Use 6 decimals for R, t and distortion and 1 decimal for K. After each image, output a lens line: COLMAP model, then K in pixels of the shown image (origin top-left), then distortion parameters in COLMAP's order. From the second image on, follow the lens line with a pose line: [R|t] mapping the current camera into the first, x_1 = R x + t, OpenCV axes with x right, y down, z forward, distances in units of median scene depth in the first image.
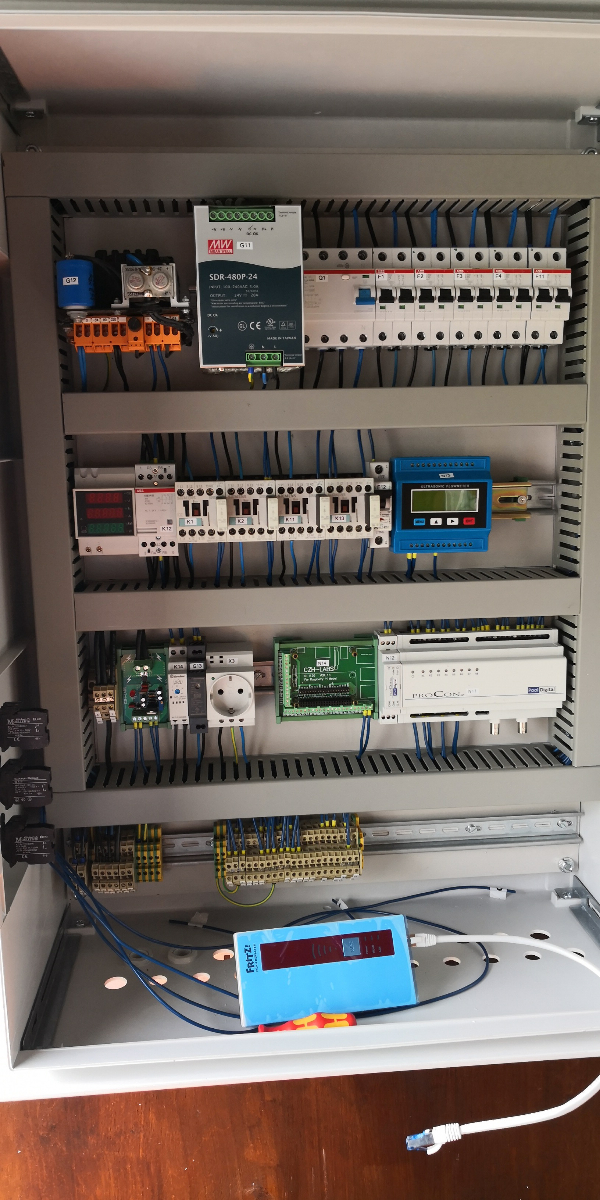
lens RADIAL K [[981.6, 0, 305.2], [0, 981.6, 599.0], [0, 0, 1]] dist [-0.013488, -0.001718]
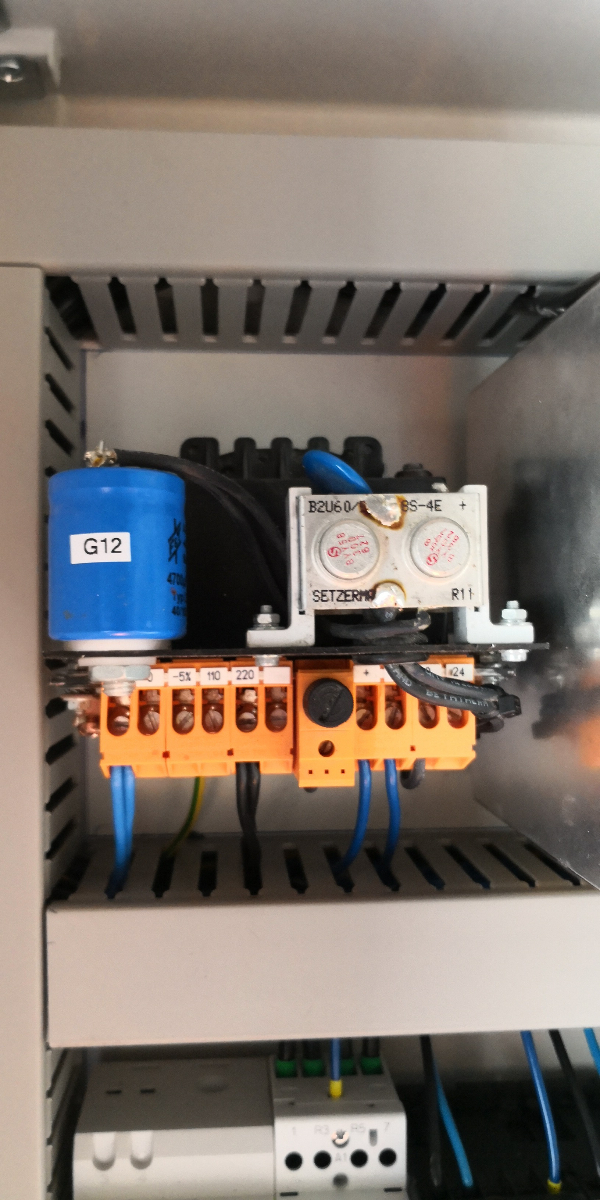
lens RADIAL K [[981.6, 0, 297.5], [0, 981.6, 601.5], [0, 0, 1]] dist [-0.013488, -0.001718]
pose [[0.999868, 0.015252, -0.005563, -0.179435], [-0.016024, 0.982189, -0.187210, -0.253842], [0.002608, 0.187274, 0.982304, 0.721976]]
